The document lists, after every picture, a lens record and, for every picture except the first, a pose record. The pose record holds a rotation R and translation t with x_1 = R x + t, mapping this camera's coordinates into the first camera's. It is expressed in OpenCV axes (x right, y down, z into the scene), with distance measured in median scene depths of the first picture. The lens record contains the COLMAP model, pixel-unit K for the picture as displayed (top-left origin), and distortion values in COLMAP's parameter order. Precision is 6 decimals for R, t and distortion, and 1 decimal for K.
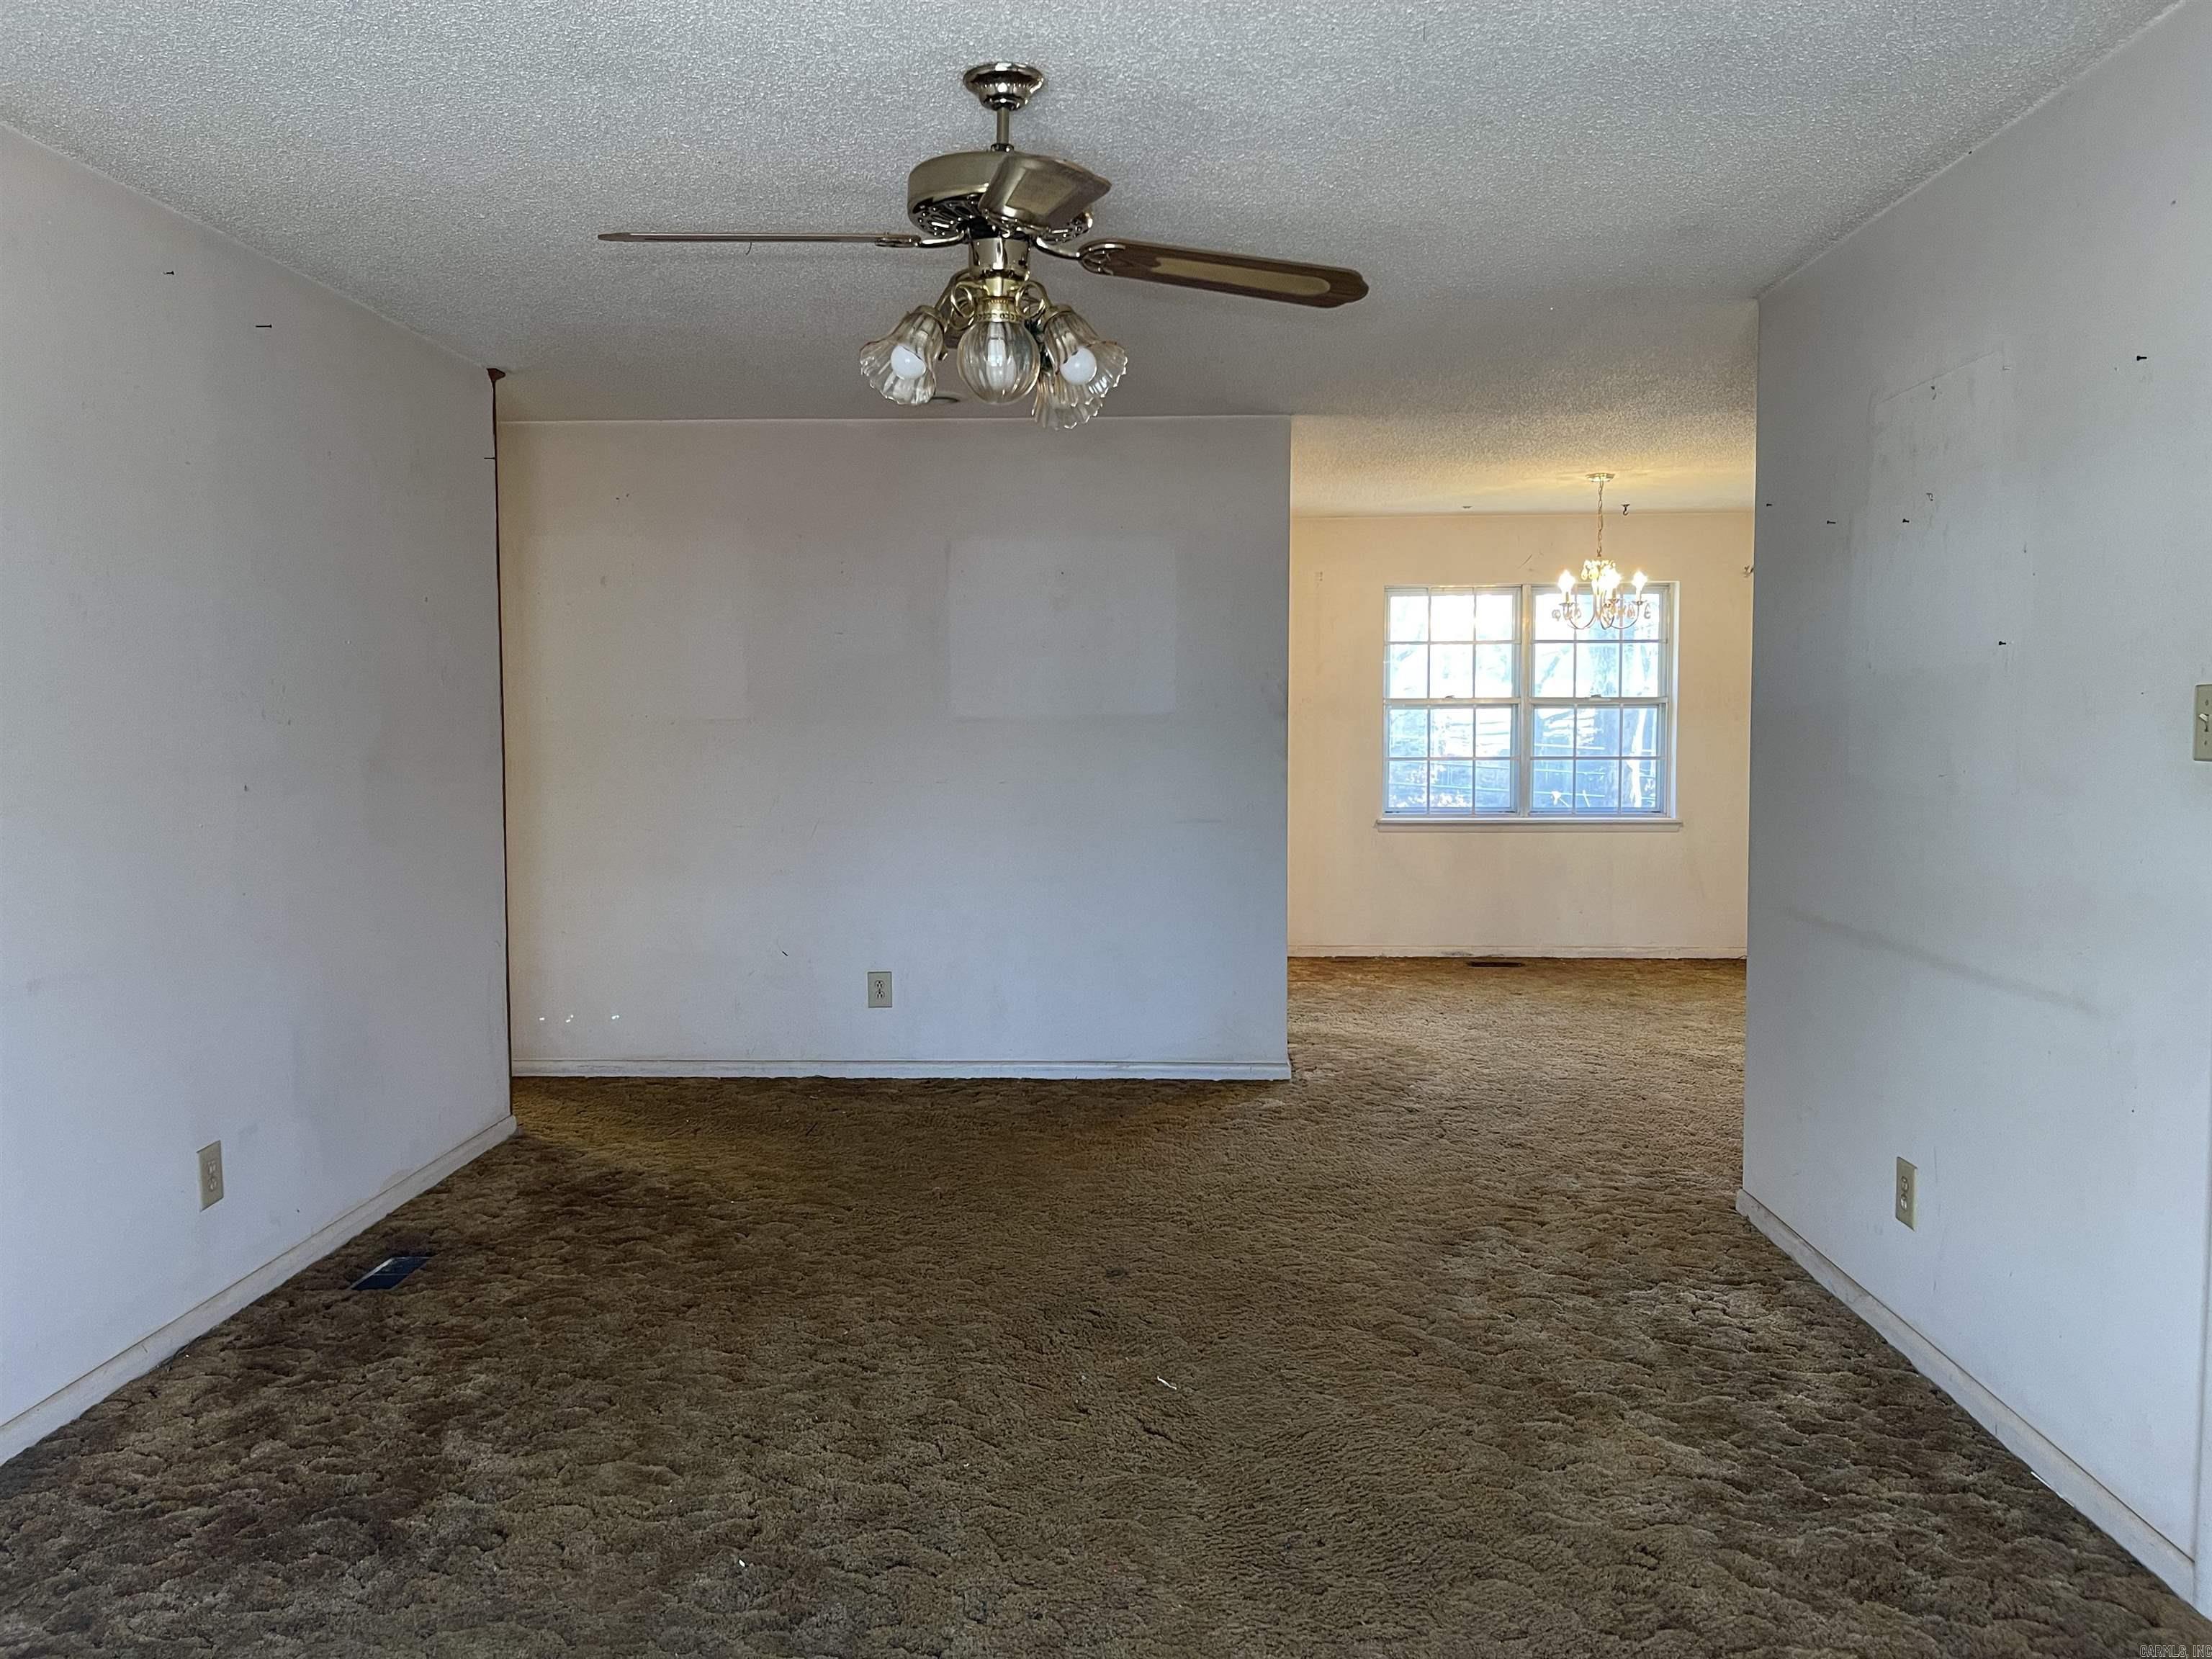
lens RADIAL K [[1666.8, 0, 1095.6], [0, 1666.8, 825.3], [0, 0, 1]] dist [0.058350, -0.080002]
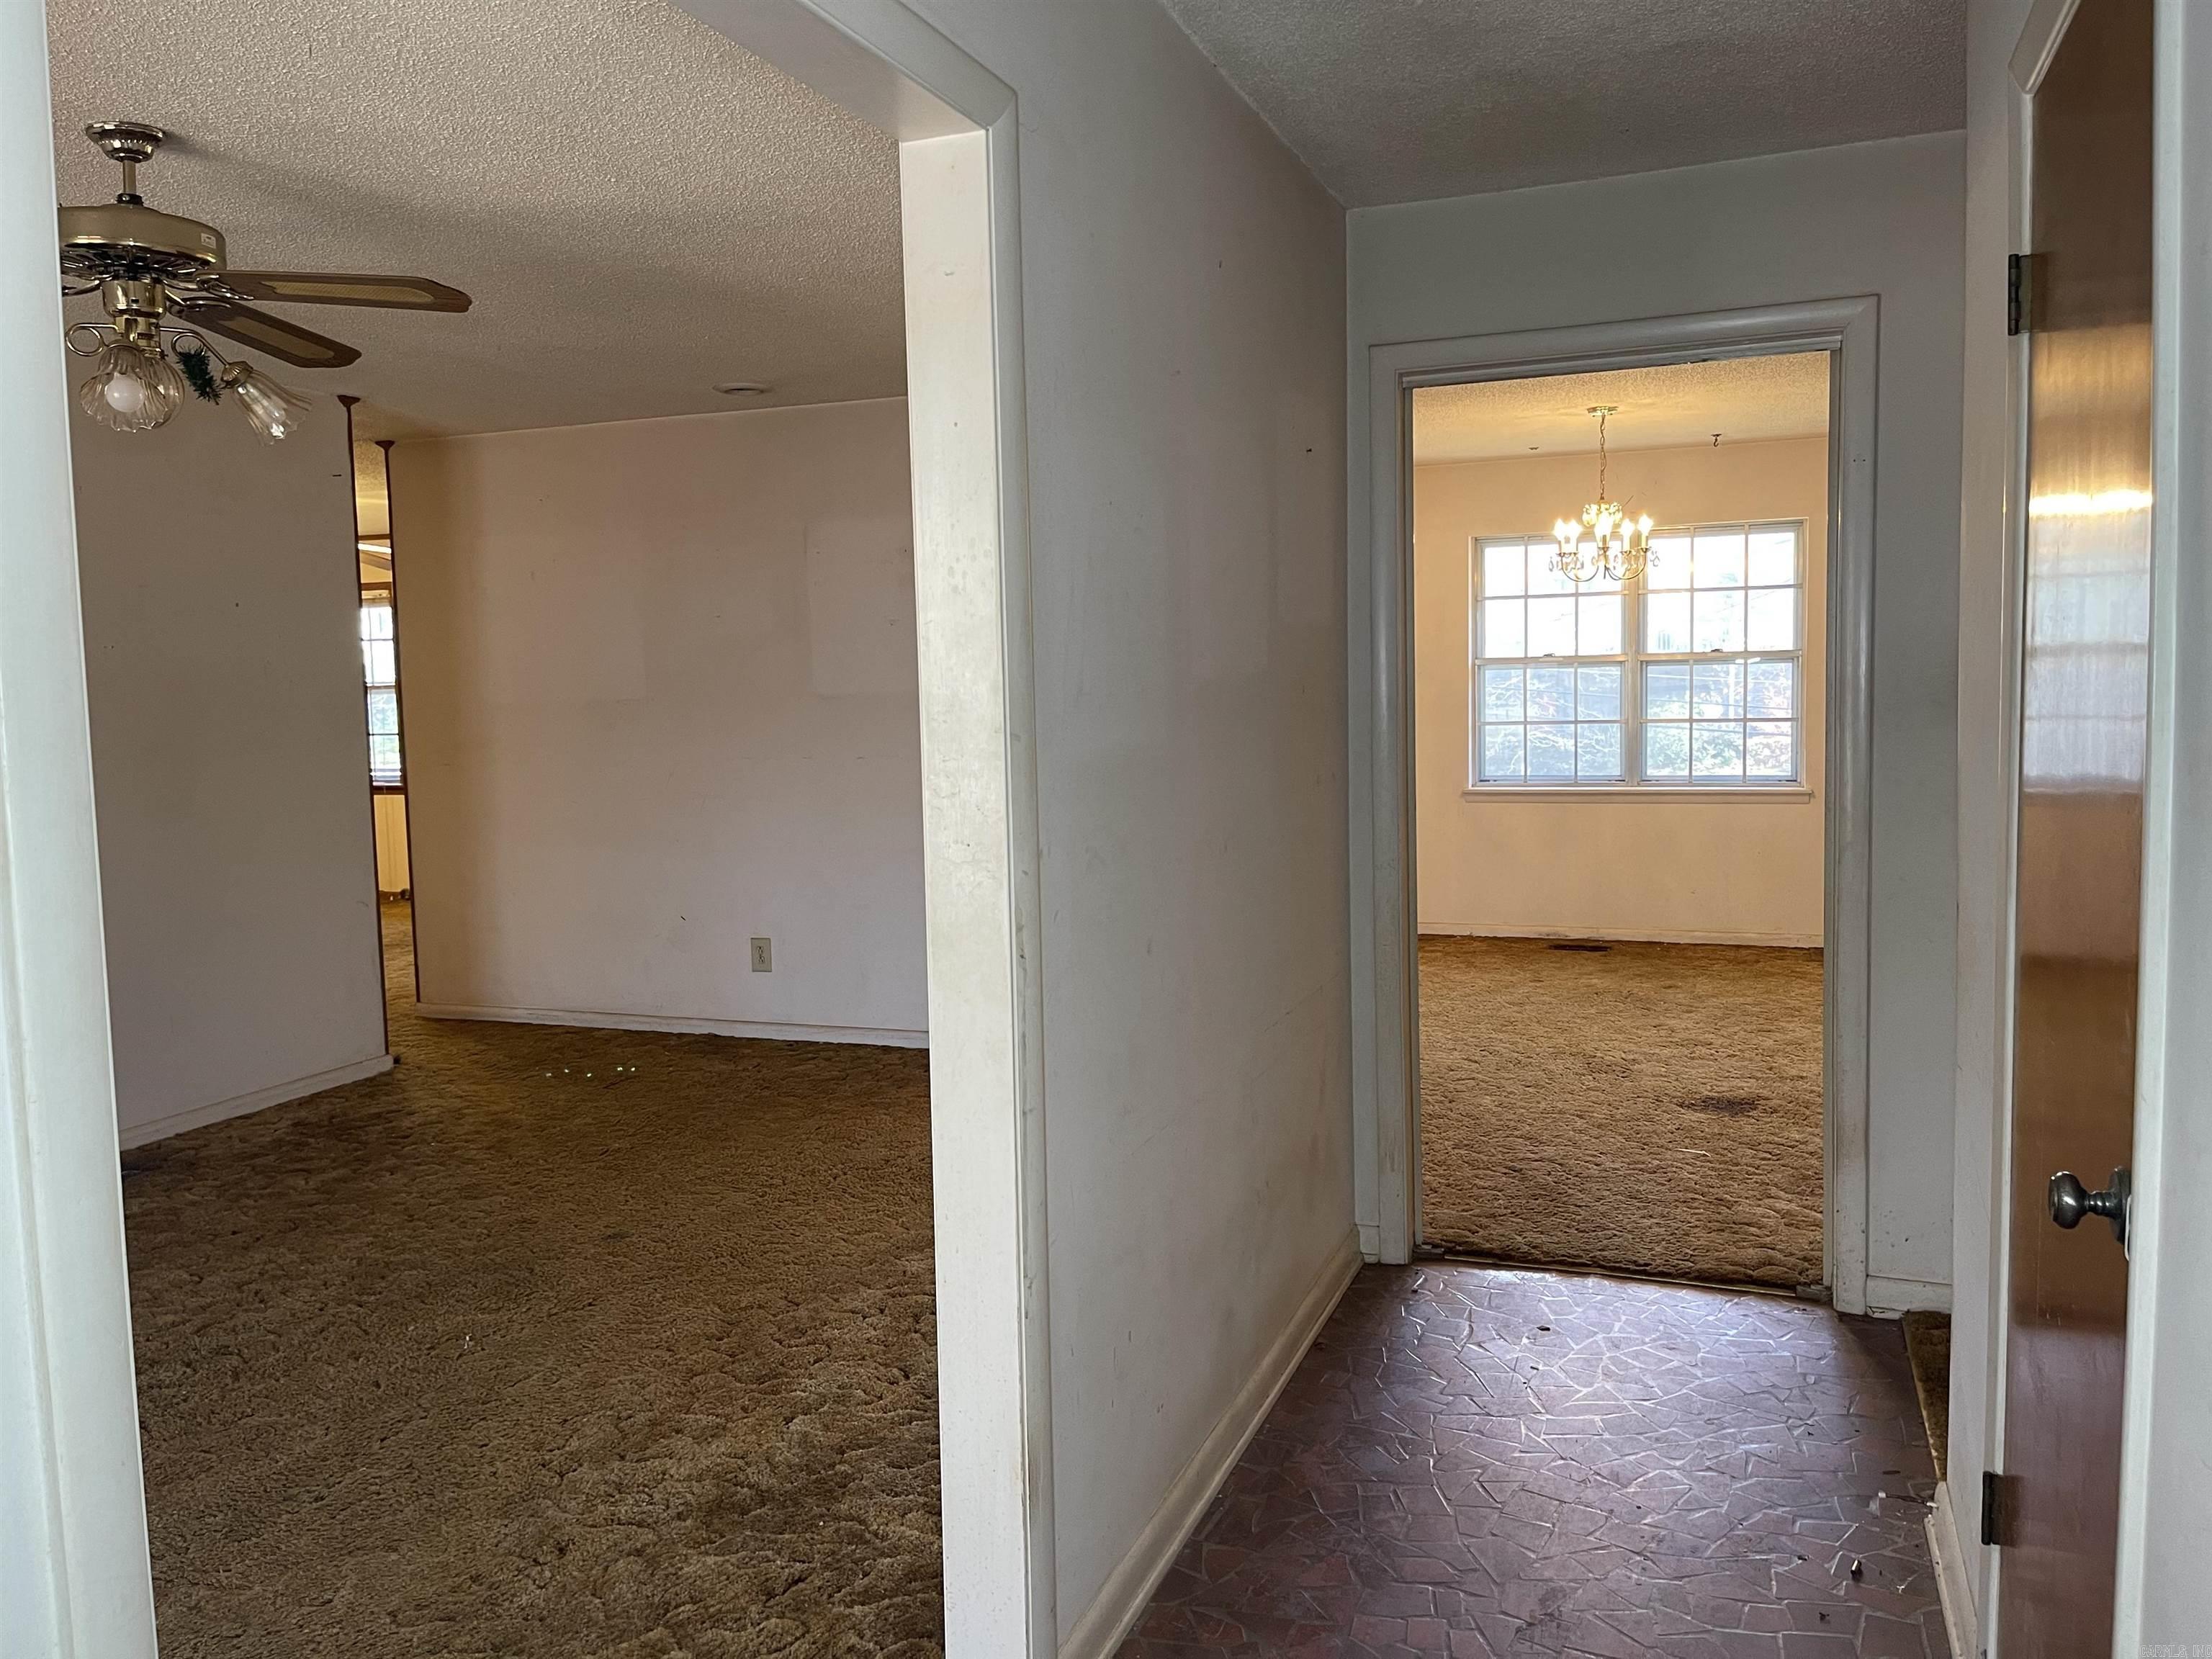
lens RADIAL K [[1666.8, 0, 1095.6], [0, 1666.8, 825.3], [0, 0, 1]] dist [0.058350, -0.080002]
pose [[0.947632, 0.008971, -0.319237, 0.283591], [-0.000789, 0.999668, 0.025749, -0.007459], [0.319362, -0.024148, 0.947325, 0.048769]]
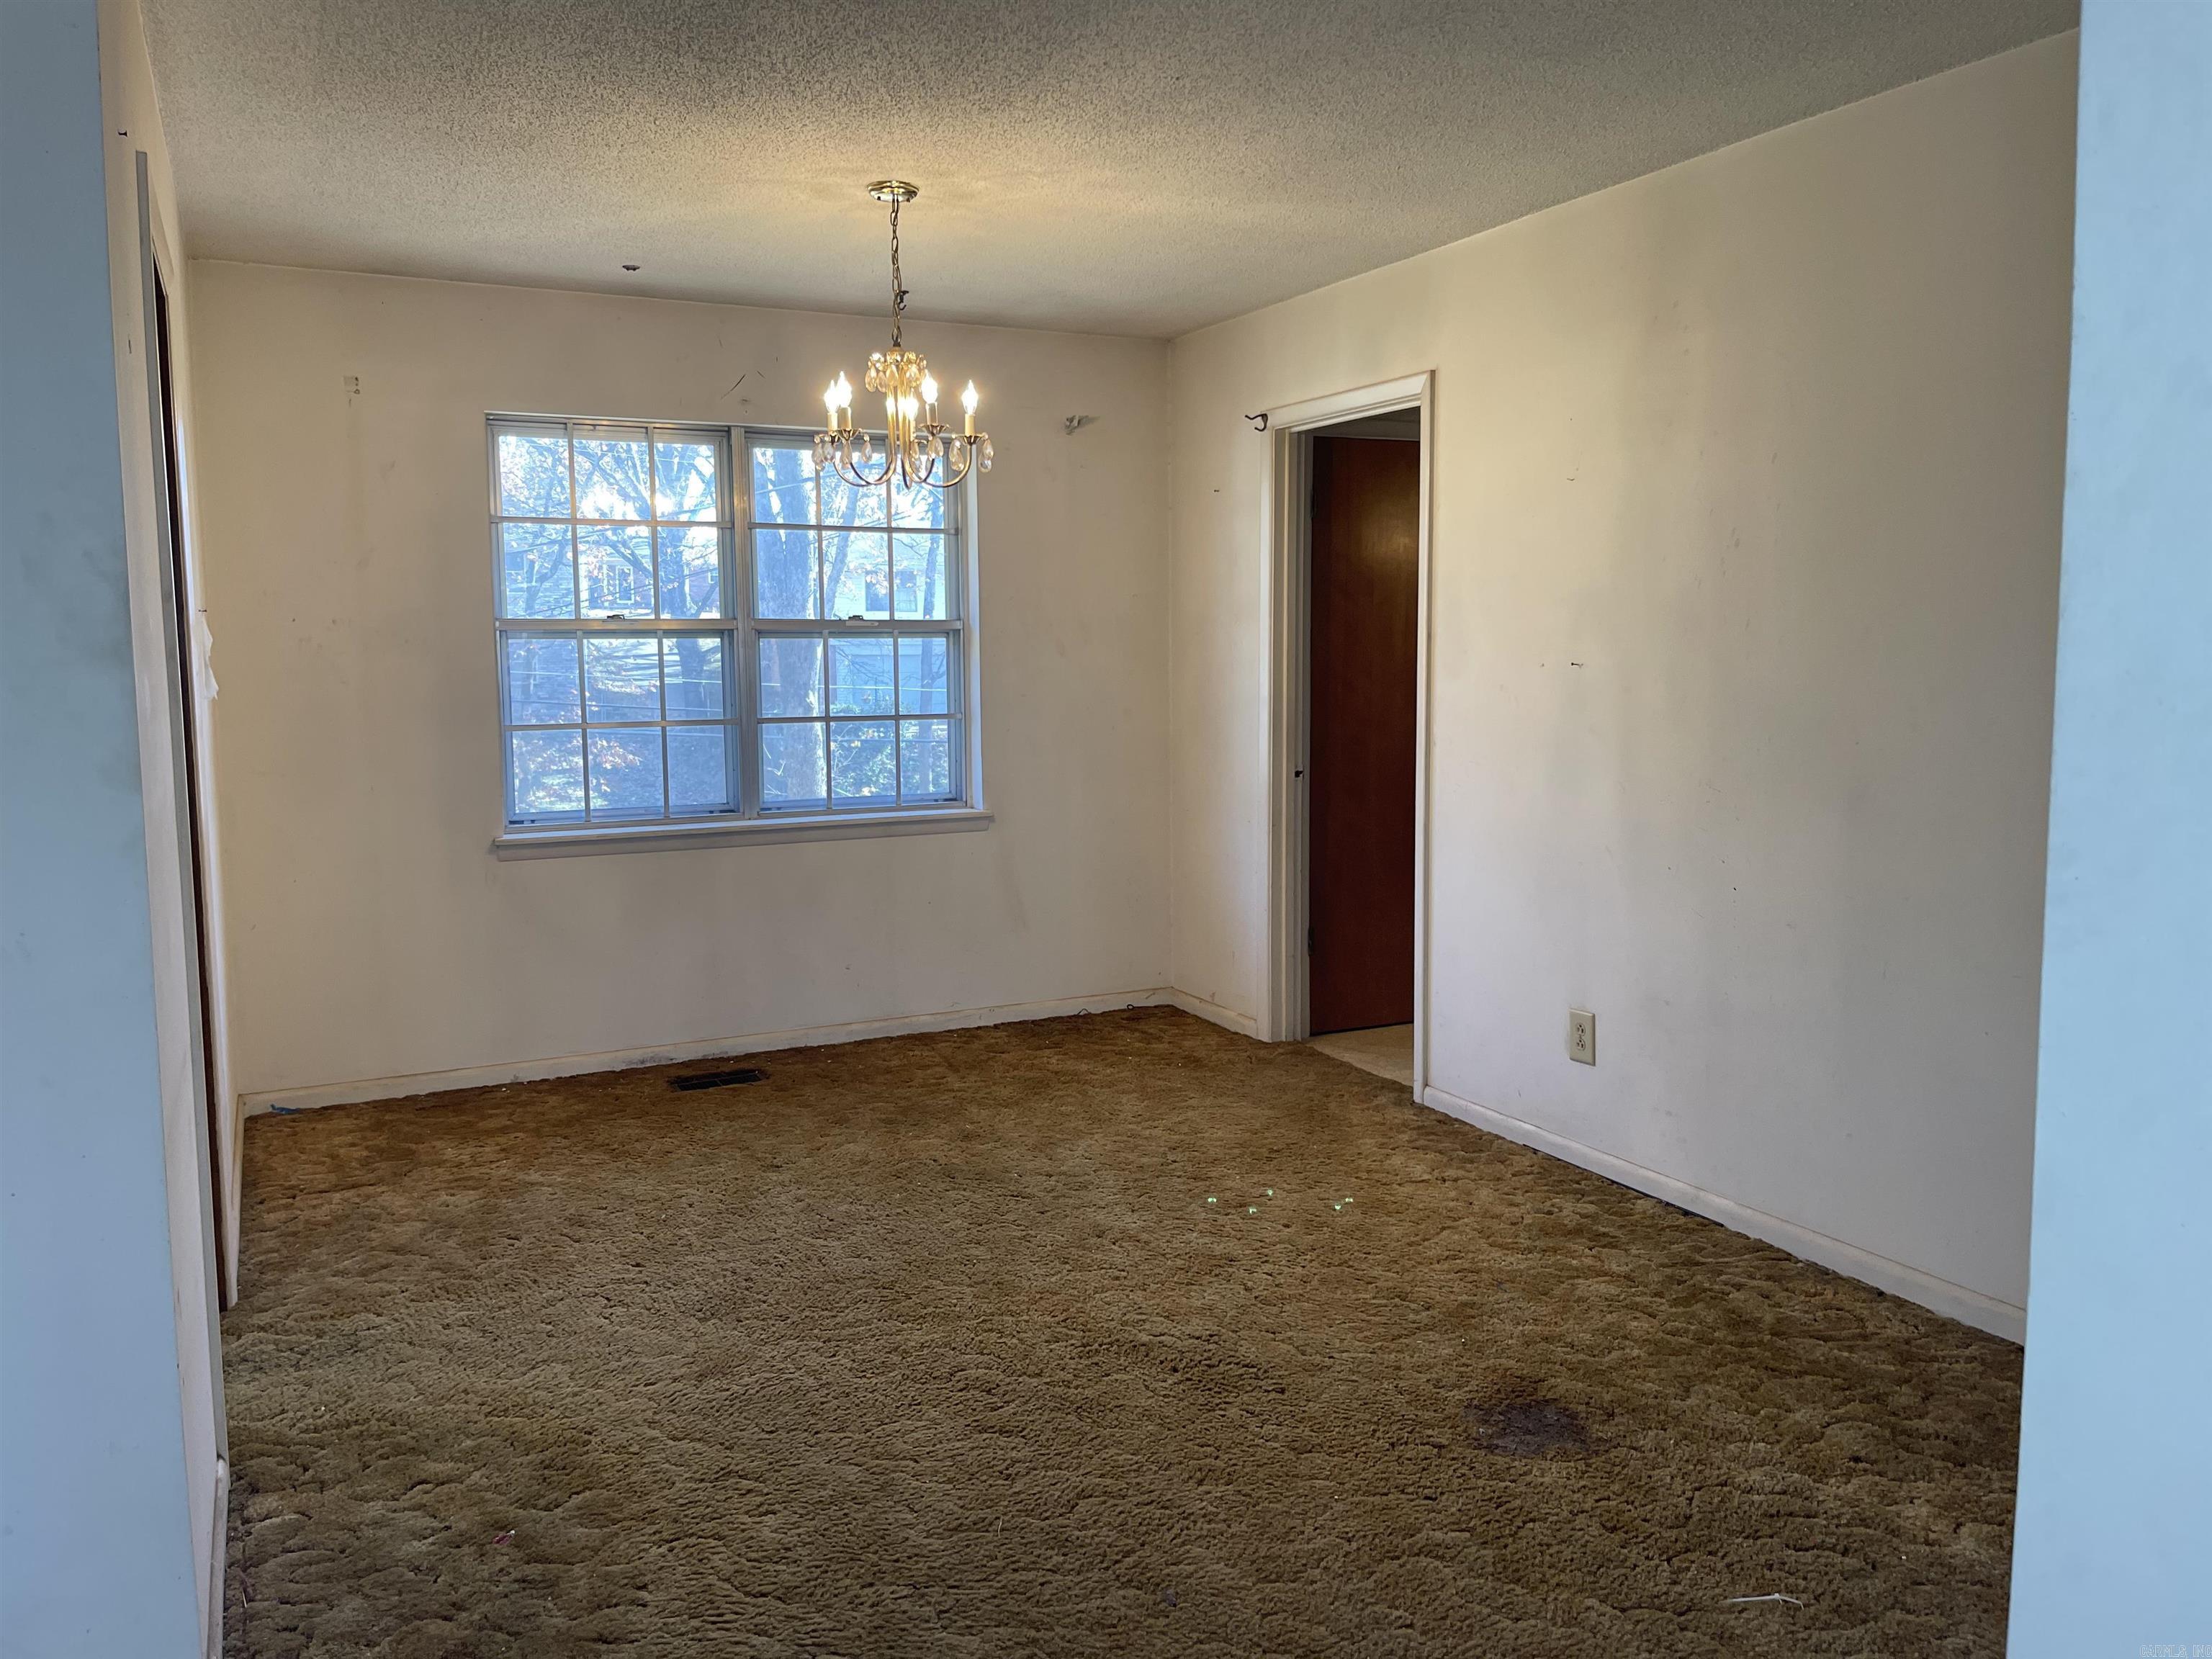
lens RADIAL K [[1666.8, 0, 1095.6], [0, 1666.8, 825.3], [0, 0, 1]] dist [0.058350, -0.080002]
pose [[0.880417, -0.055464, 0.470946, 0.085862], [0.034464, 0.997994, 0.053107, -0.031790], [-0.472946, -0.030525, 0.880562, 0.431648]]
